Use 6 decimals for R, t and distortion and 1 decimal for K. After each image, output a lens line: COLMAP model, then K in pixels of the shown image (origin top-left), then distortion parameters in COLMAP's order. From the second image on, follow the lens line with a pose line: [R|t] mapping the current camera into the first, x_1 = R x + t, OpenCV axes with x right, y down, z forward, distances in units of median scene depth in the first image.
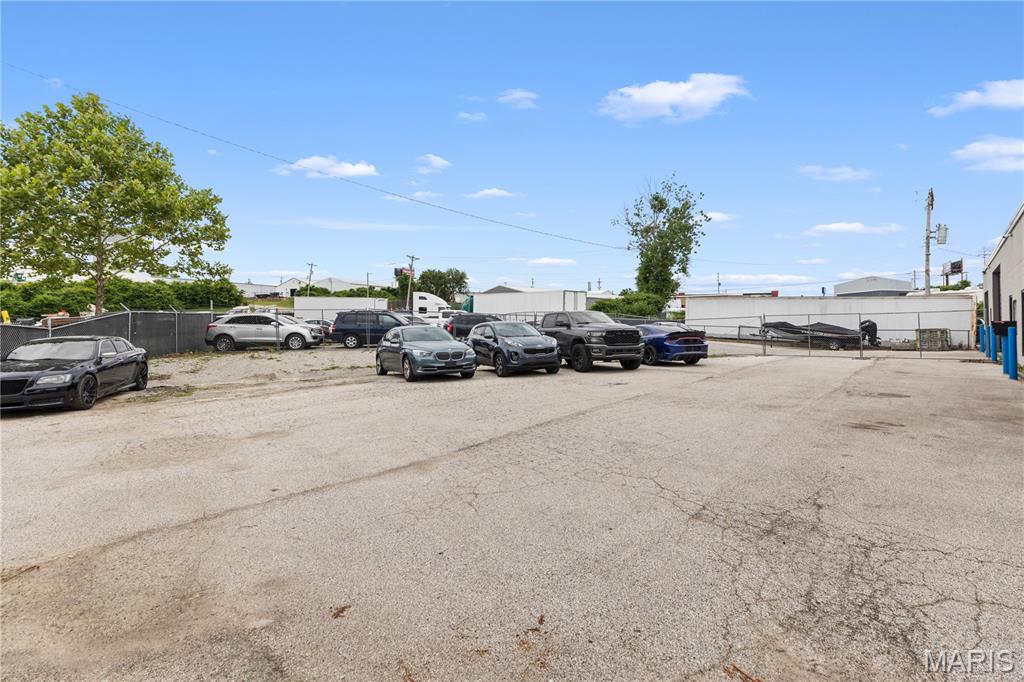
lens RADIAL K [[483.2, 0, 514.4], [0, 483.2, 337.3], [0, 0, 1]] dist [0.001514, -0.000043]
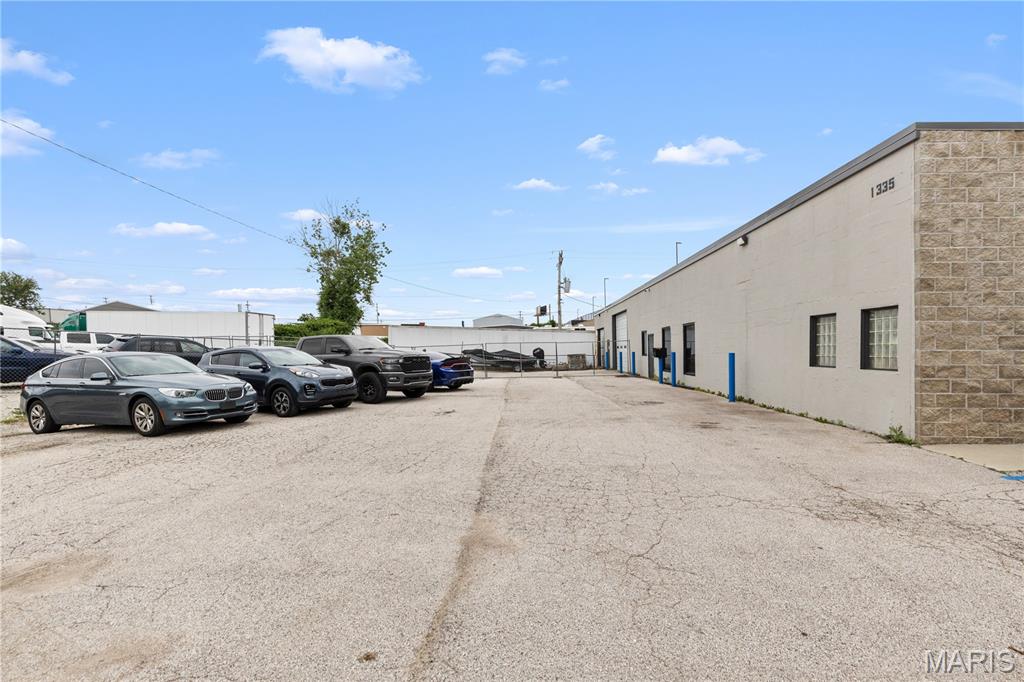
lens RADIAL K [[475.6, 0, 513.6], [0, 475.6, 360.9], [0, 0, 1]] dist [0.006187, -0.000066]
pose [[0.762643, -0.014381, 0.646660, -0.128001], [0.020165, 0.999795, -0.001547, -0.000235], [-0.646505, 0.014220, 0.762777, 0.090816]]
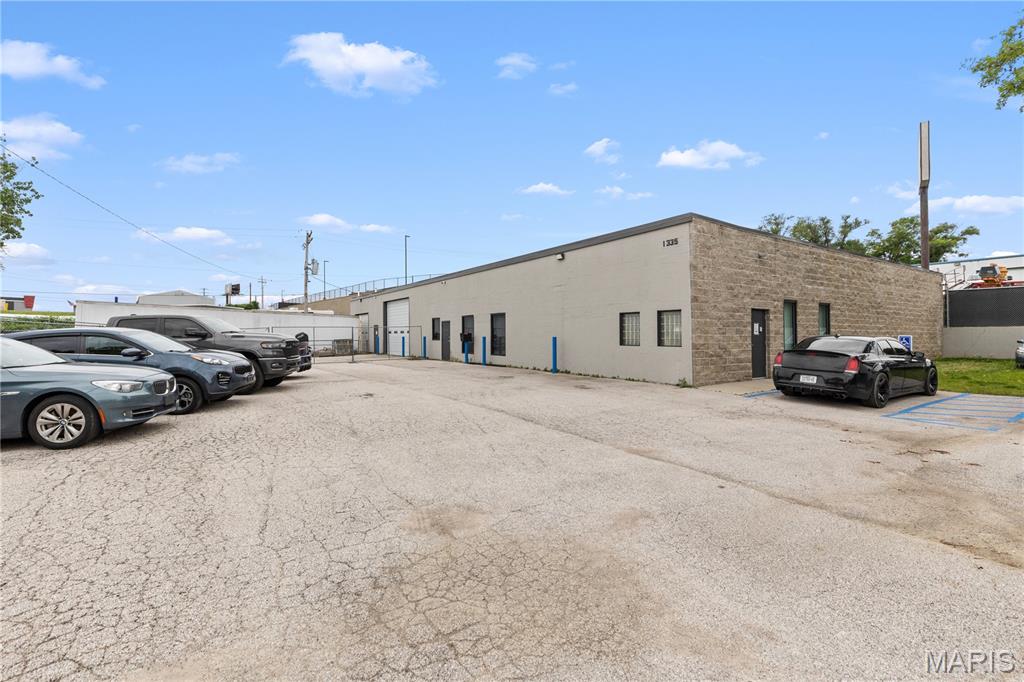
lens RADIAL K [[470.6, 0, 533.1], [0, 470.6, 317.6], [0, 0, 1]] dist [0.001830, -0.000286]
pose [[0.198041, 0.039674, 0.979390, -0.291656], [0.028455, 0.998527, -0.046203, -0.002250], [-0.979781, 0.037019, 0.196620, 0.218485]]
